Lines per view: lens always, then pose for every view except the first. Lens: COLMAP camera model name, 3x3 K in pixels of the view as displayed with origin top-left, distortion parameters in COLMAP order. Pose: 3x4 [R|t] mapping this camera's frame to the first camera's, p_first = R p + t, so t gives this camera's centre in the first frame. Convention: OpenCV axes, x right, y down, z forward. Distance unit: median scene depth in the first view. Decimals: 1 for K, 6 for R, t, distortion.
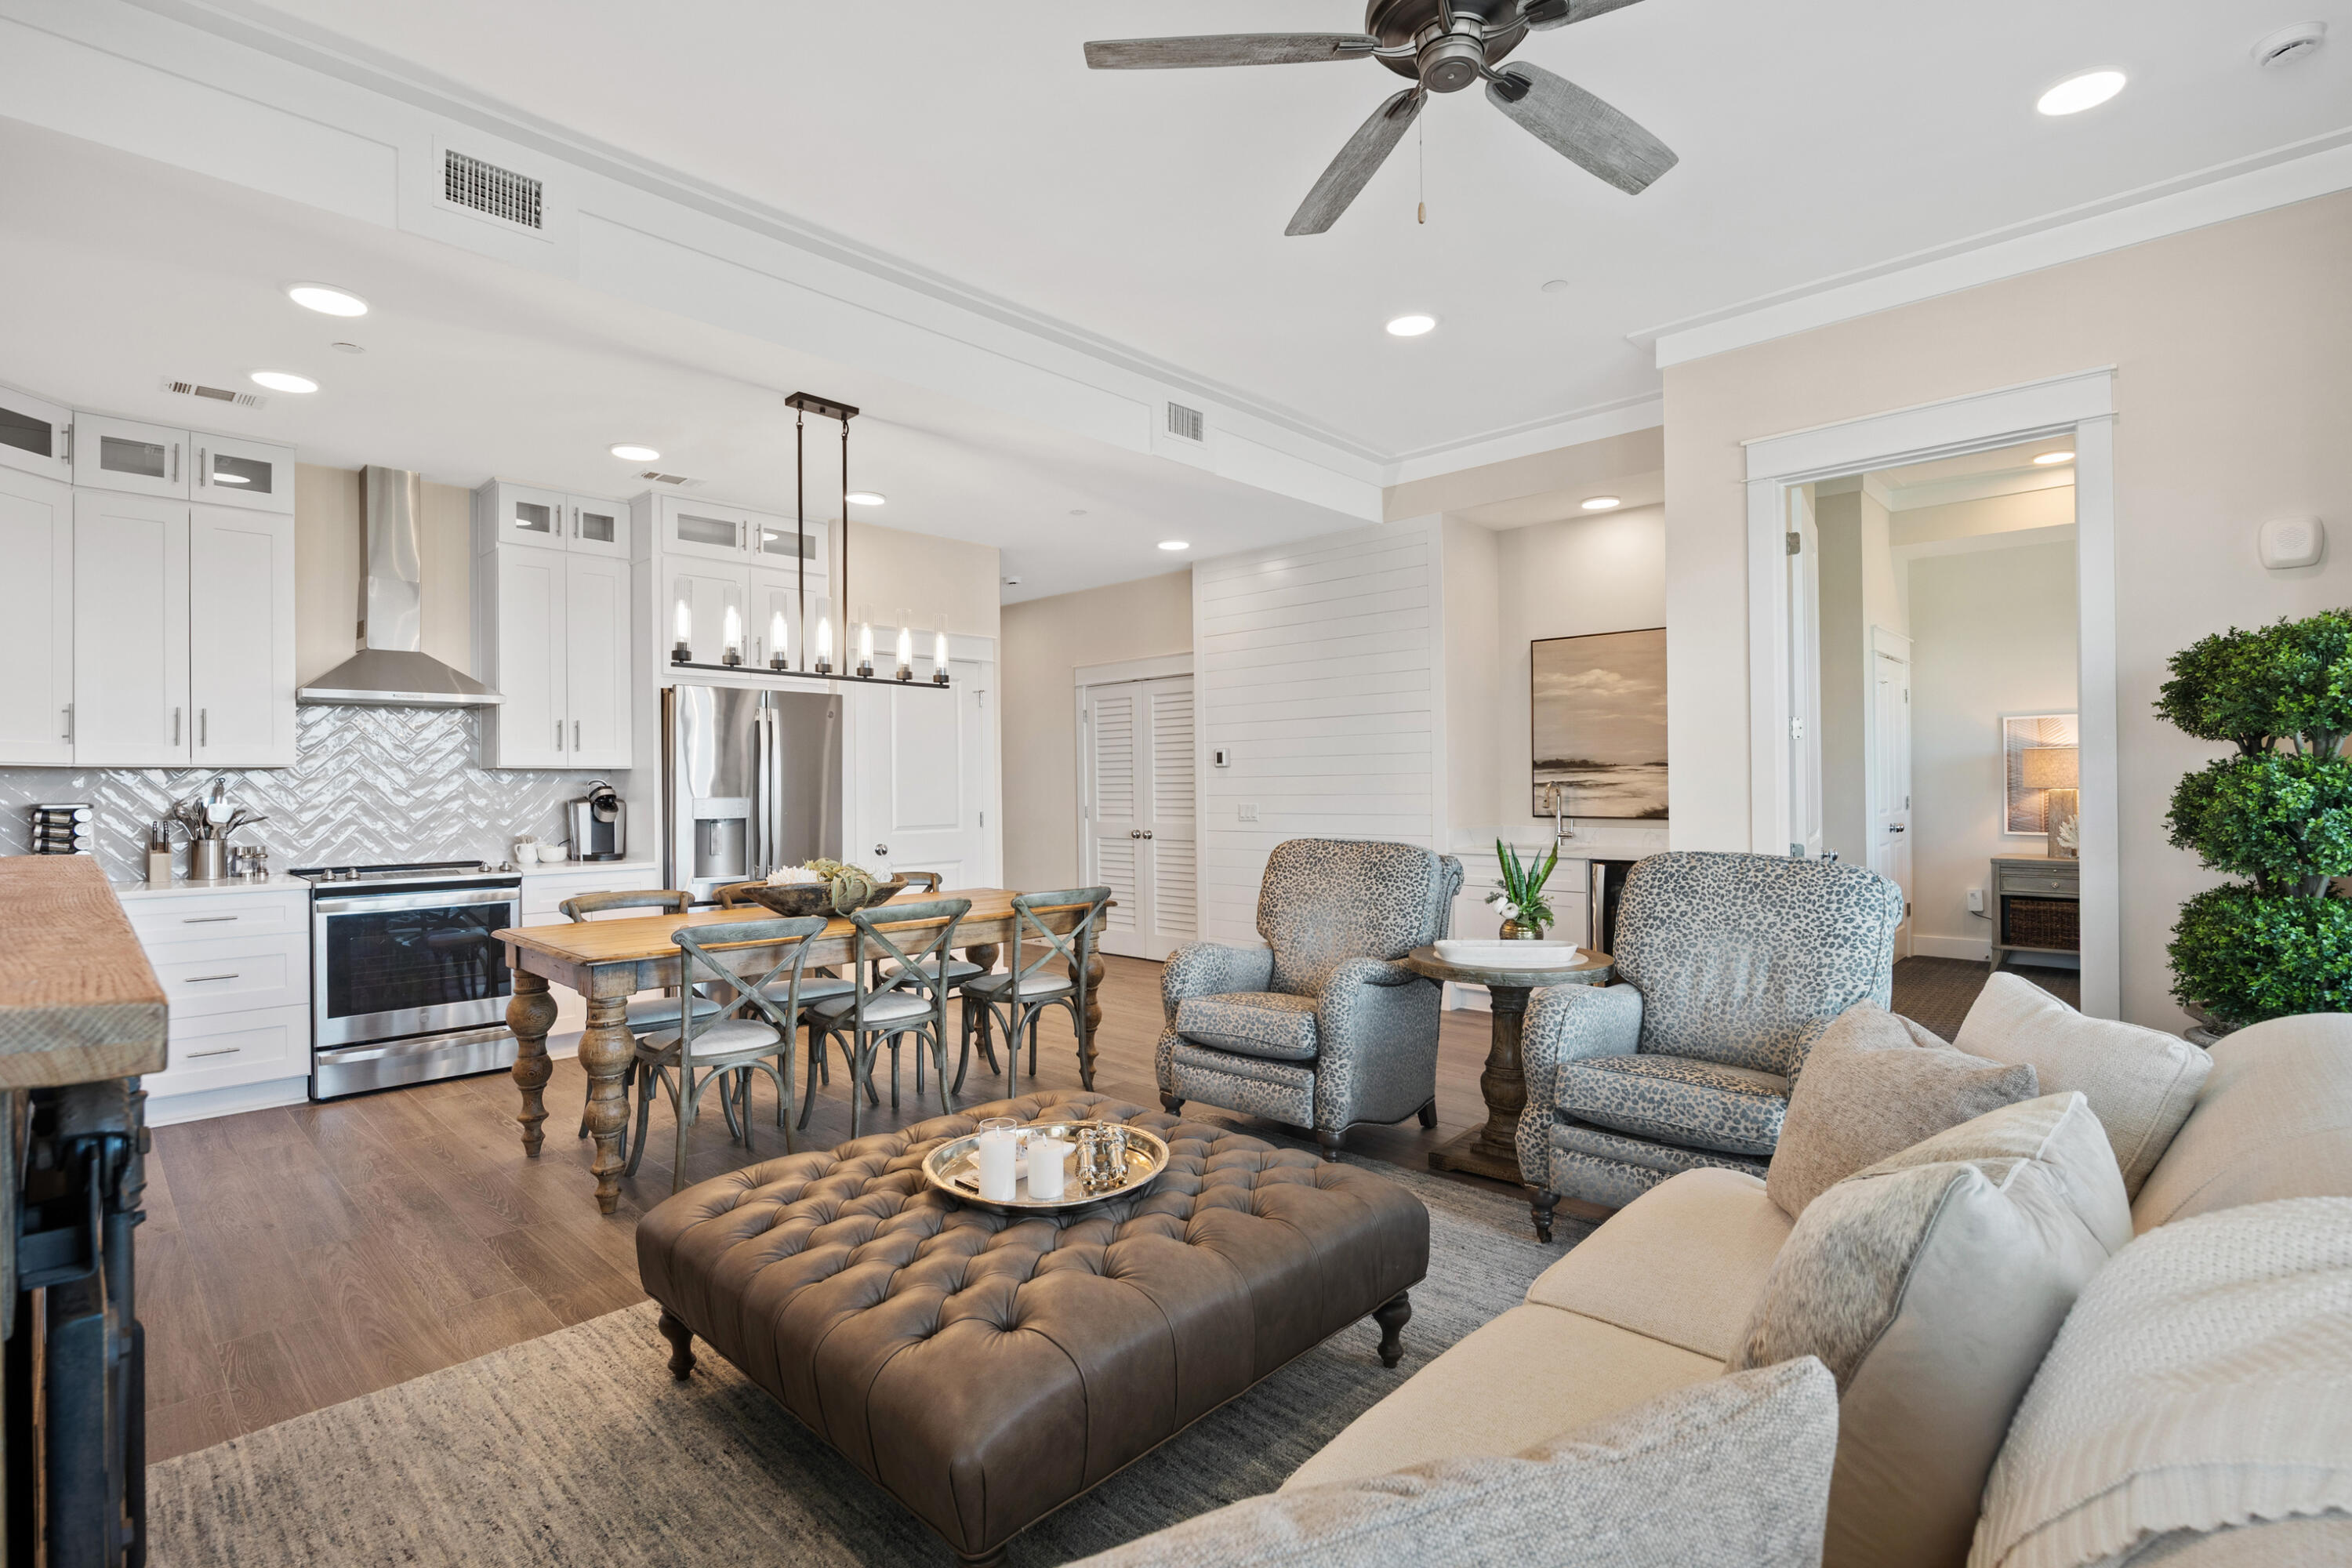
lens RADIAL K [[1100.4, 0, 1181.5], [0, 1100.4, 785.2], [0, 0, 1]] dist [-0.015954, 0.001229]
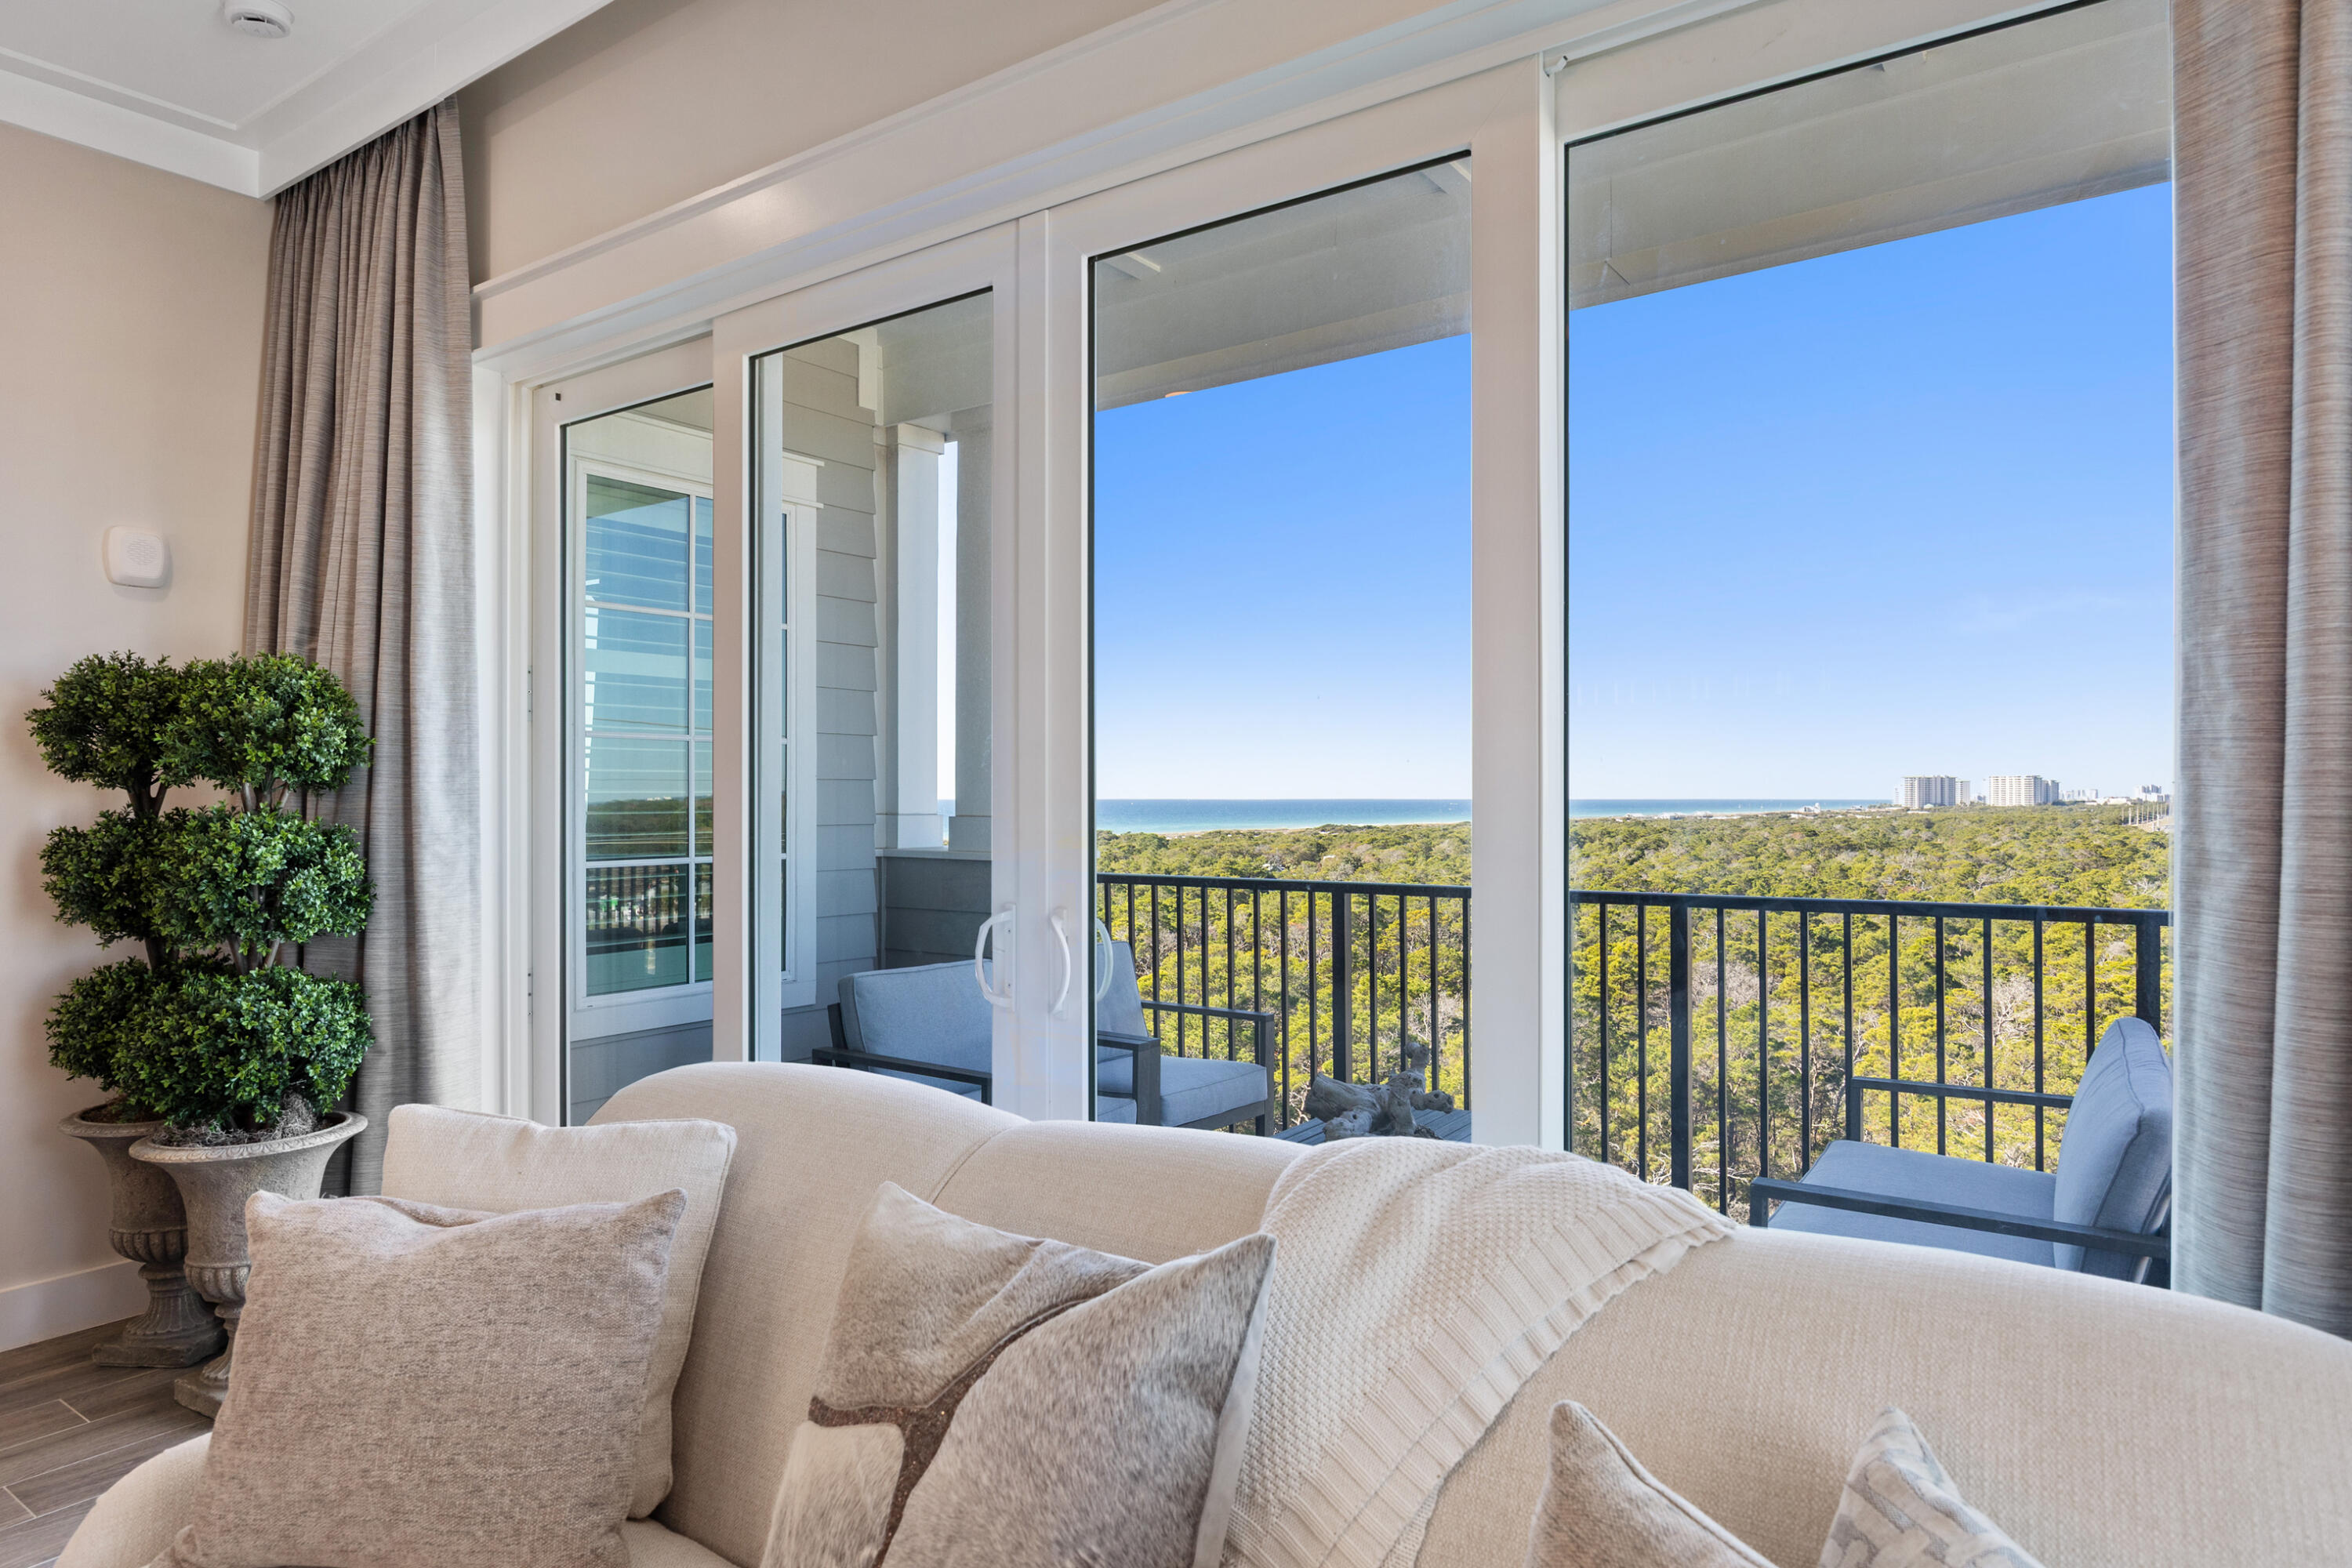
lens RADIAL K [[1364.8, 0, 1174.8], [0, 1364.8, 785.3], [0, 0, 1]] dist [-0.006375, -0.000509]
pose [[-0.142896, 0.017343, 0.989586, -0.110365], [0.001259, 0.999849, -0.017341, -0.015881], [-0.989737, -0.001232, -0.142896, 0.234387]]
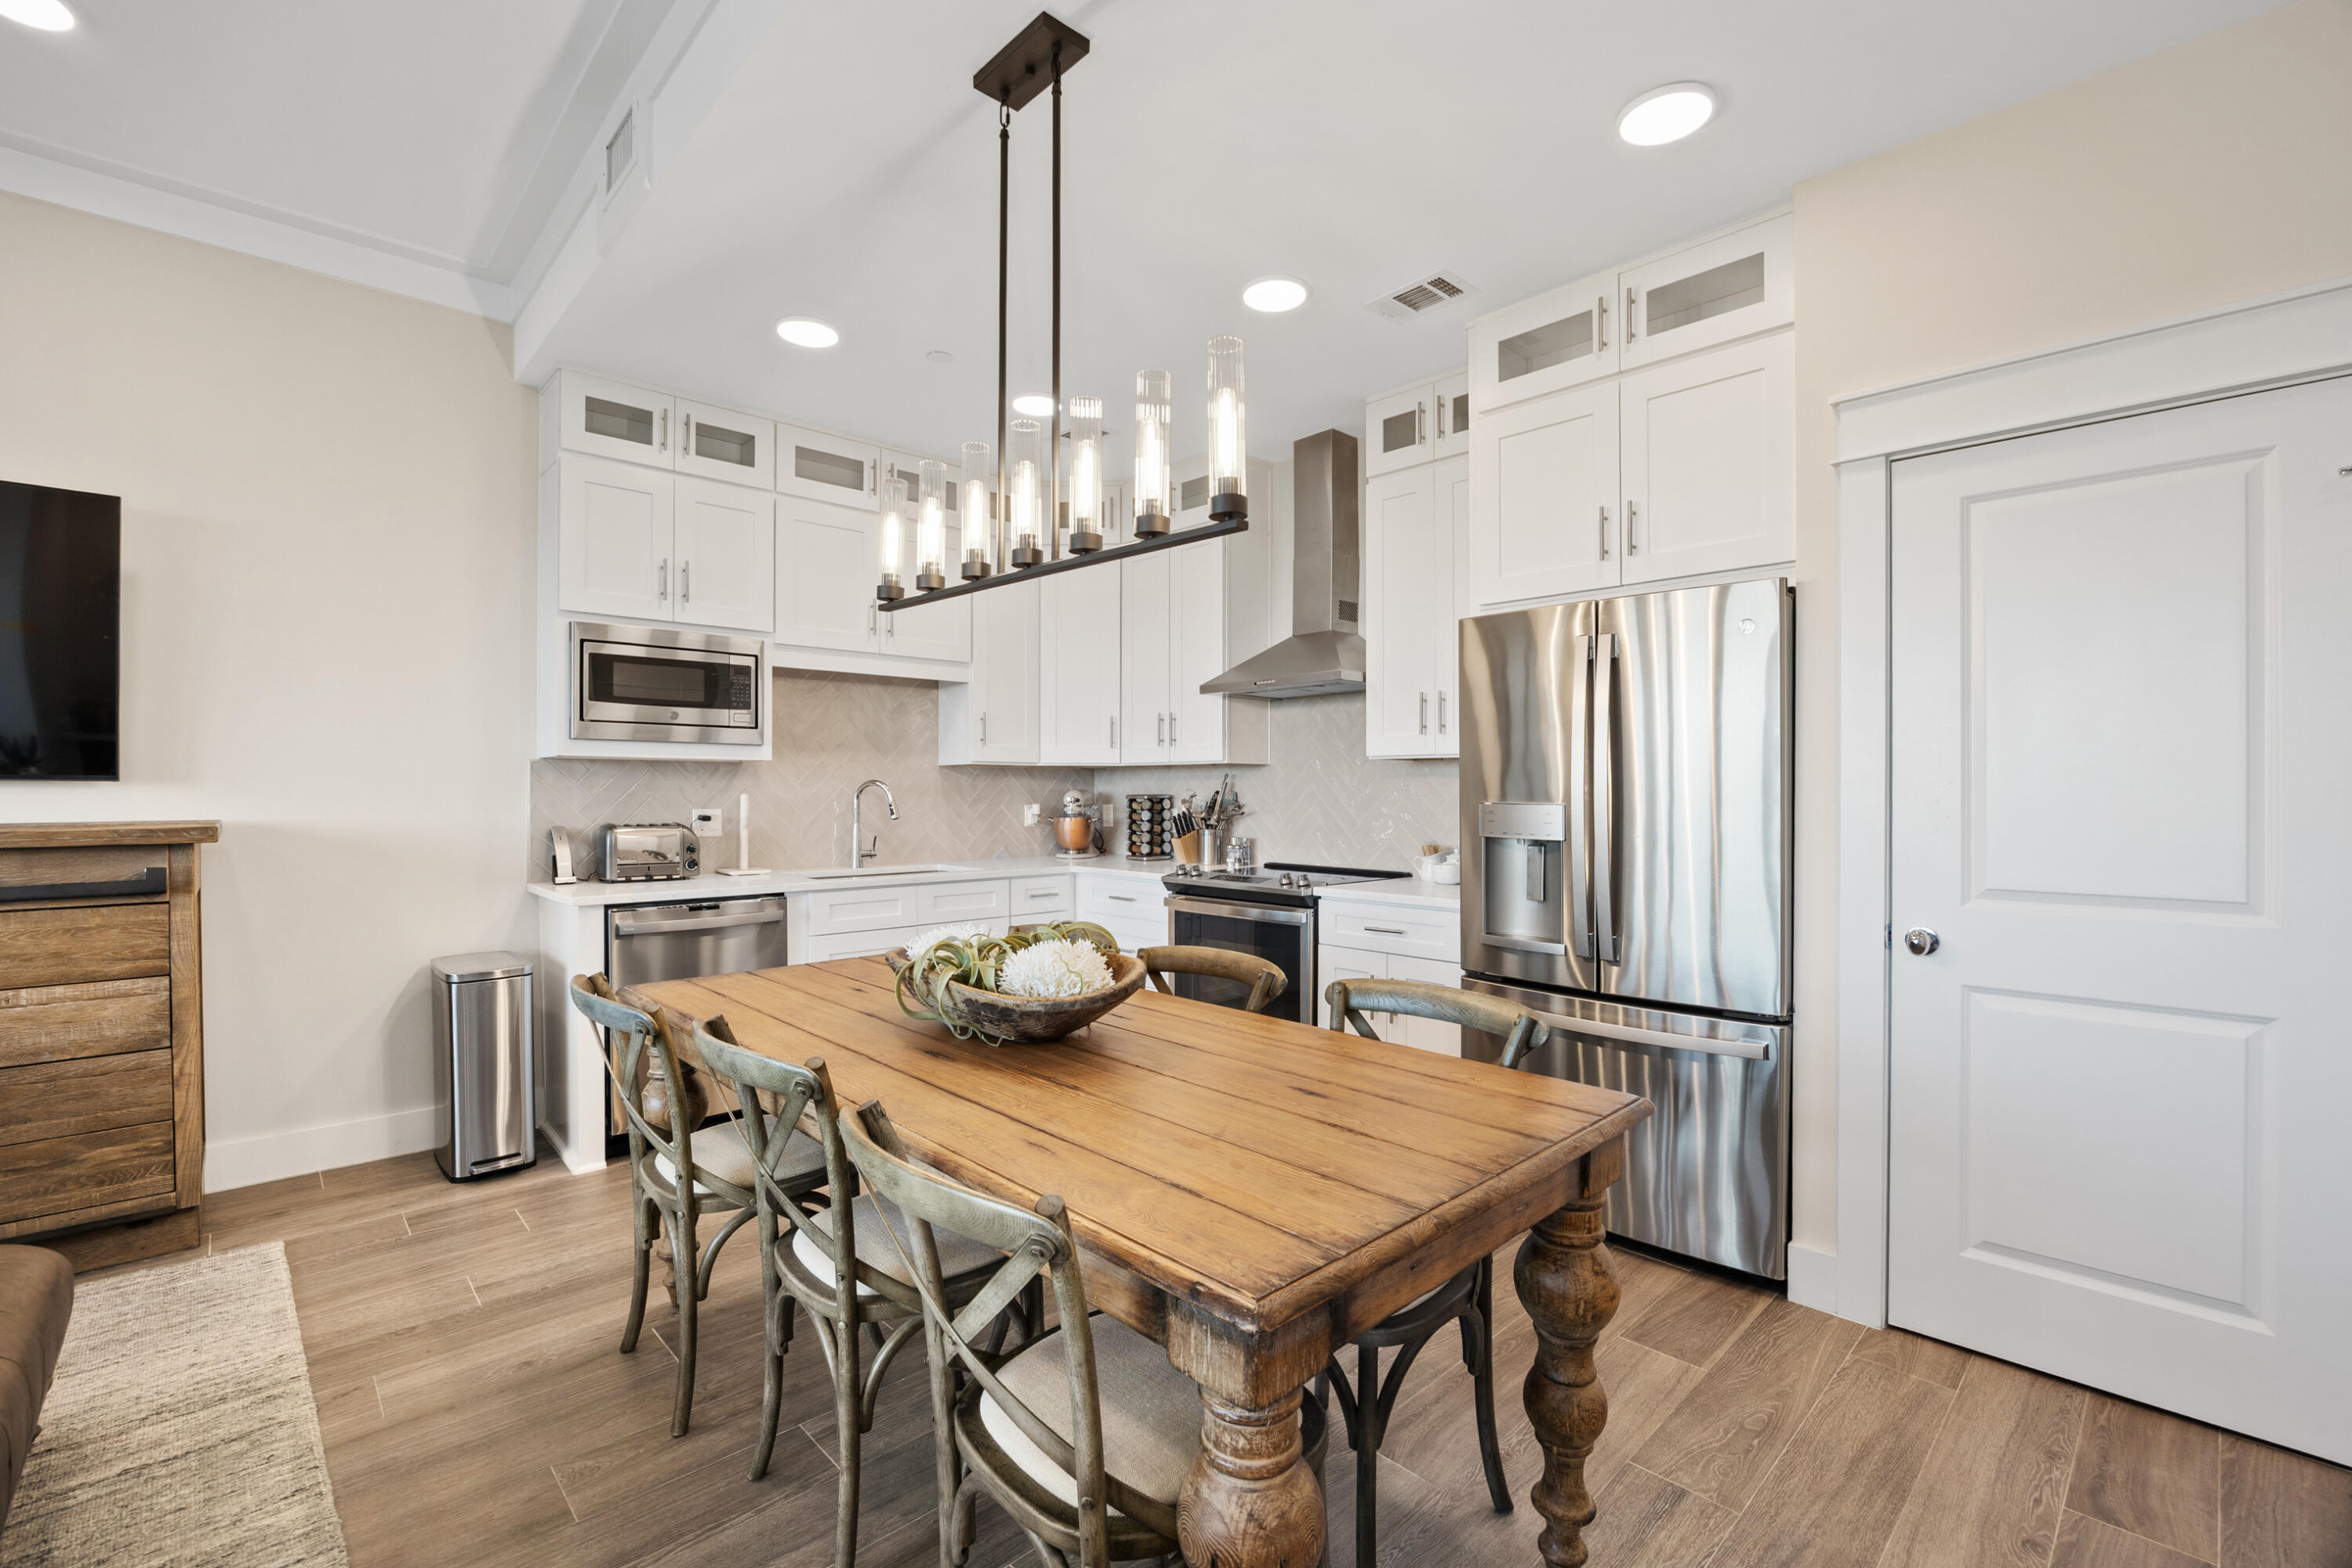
lens RADIAL K [[1014.7, 0, 1179.0], [0, 1014.7, 793.7], [0, 0, 1]] dist [-0.016191, -0.000108]
pose [[-0.051382, 0.013230, -0.998591, 0.145976], [0.000824, 0.999912, 0.013205, -0.000386], [0.998679, -0.000144, -0.051388, 1.016053]]
